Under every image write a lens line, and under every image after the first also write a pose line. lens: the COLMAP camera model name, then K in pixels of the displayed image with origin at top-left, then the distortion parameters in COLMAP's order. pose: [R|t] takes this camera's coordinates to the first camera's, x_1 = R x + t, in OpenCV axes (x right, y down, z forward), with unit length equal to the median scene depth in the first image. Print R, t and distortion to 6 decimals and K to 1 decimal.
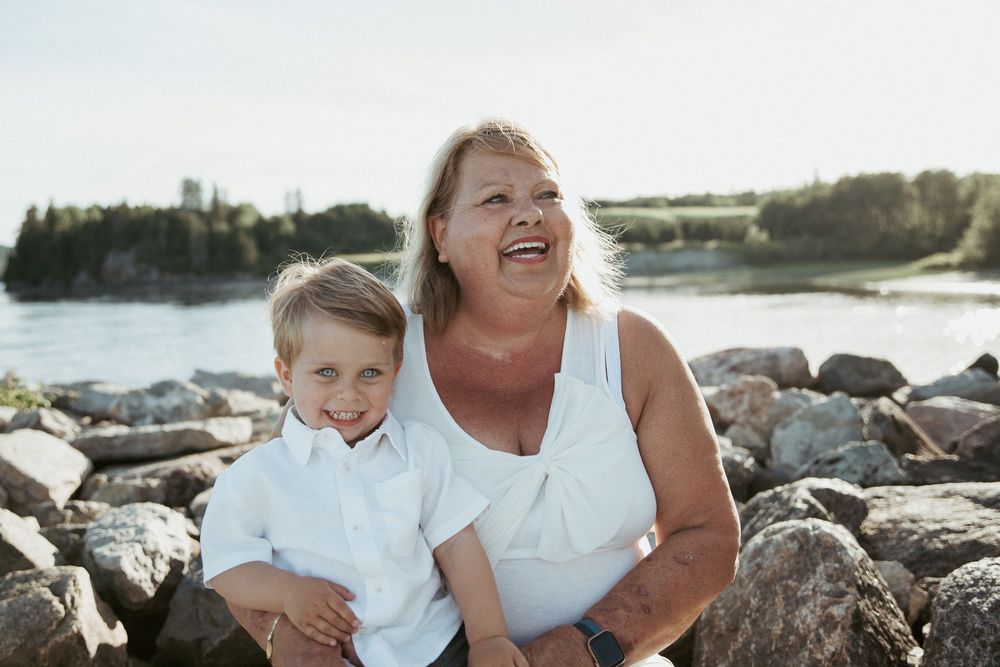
lens RADIAL K [[984.5, 0, 500.0], [0, 984.5, 333.5], [0, 0, 1]] dist [-0.038684, 0.119420]
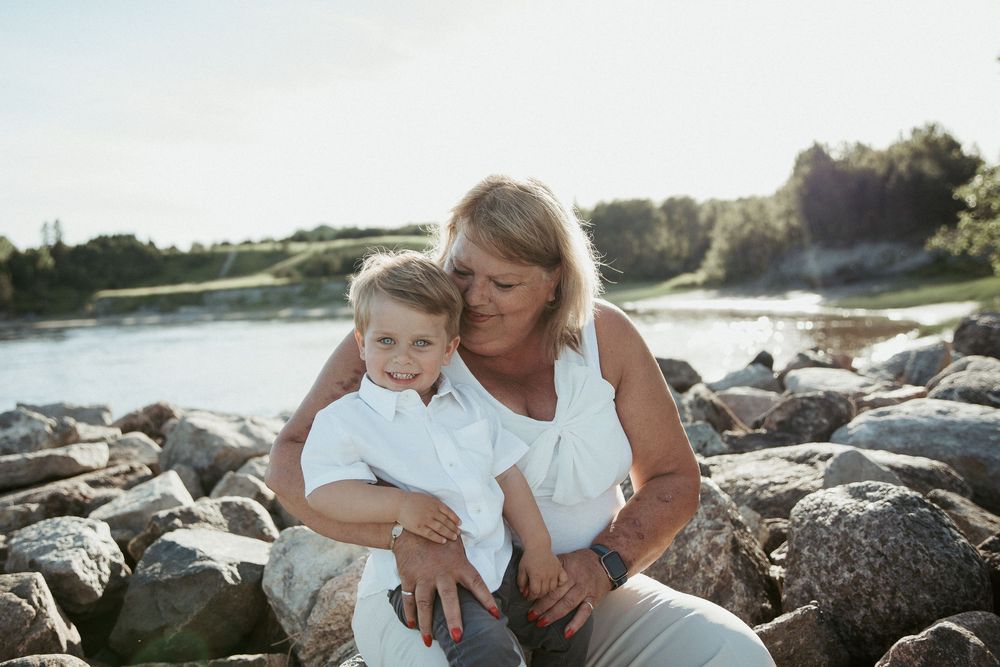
lens RADIAL K [[984.5, 0, 500.0], [0, 984.5, 333.5], [0, 0, 1]] dist [-0.038684, 0.119420]
pose [[0.971594, -0.037066, 0.233731, -0.160410], [0.043764, 0.998765, -0.023533, 0.026497], [-0.232570, 0.033094, 0.972016, -0.125850]]
